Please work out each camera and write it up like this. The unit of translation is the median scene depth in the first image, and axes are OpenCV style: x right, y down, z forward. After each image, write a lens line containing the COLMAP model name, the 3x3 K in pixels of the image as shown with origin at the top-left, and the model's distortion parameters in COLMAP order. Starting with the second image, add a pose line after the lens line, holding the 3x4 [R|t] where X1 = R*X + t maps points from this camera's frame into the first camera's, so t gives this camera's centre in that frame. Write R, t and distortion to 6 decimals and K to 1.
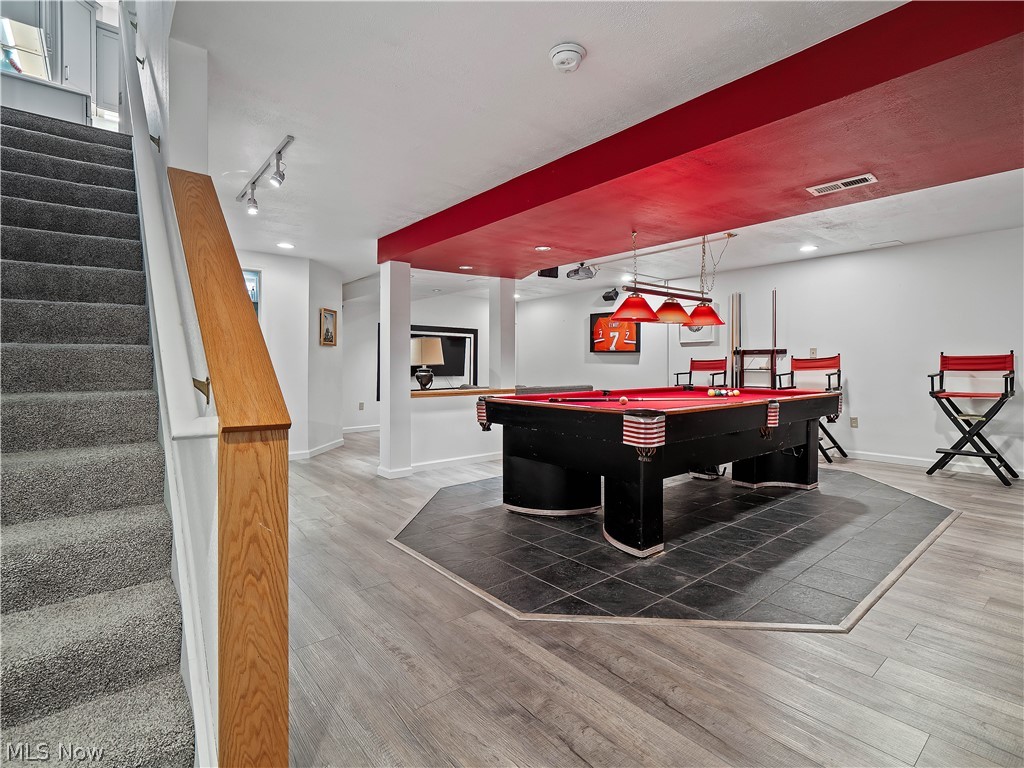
lens RADIAL K [[495.8, 0, 517.1], [0, 495.8, 365.9], [0, 0, 1]] dist [0.012372, -0.000166]
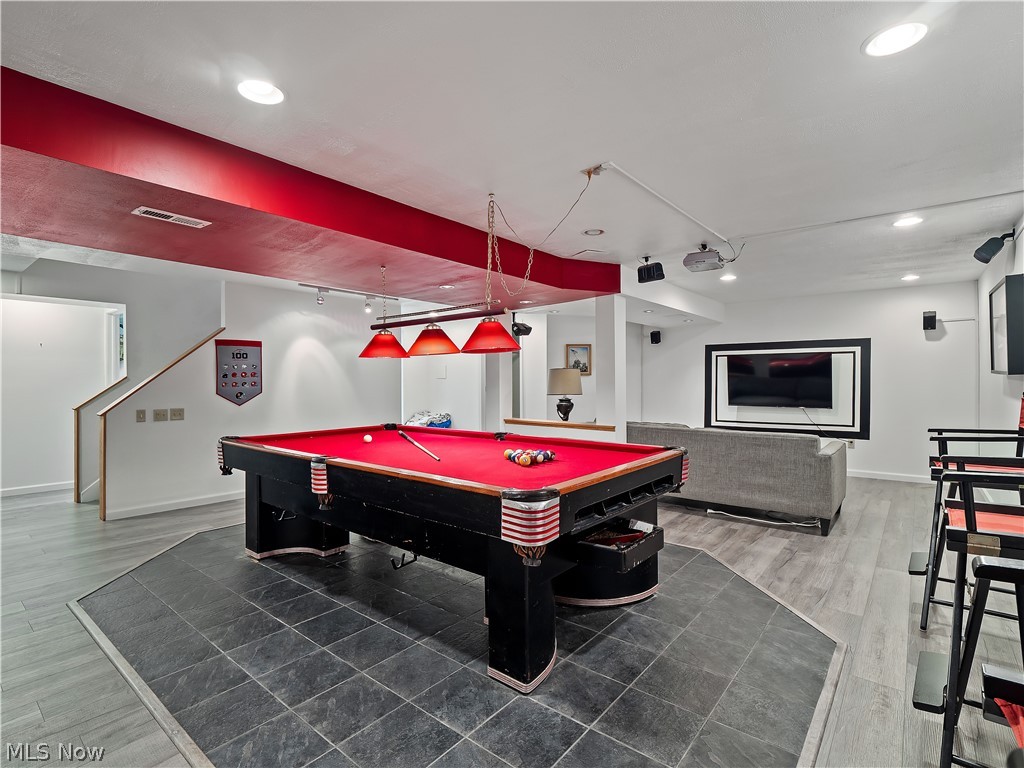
lens RADIAL K [[495.8, 0, 512.5], [0, 495.8, 383.7], [0, 0, 1]] dist [0.012372, -0.000166]
pose [[0.182455, 0.006582, -0.983192, 1.213674], [0.001011, 0.999976, 0.006882, -0.049106], [0.983214, -0.002250, 0.182444, 1.057877]]
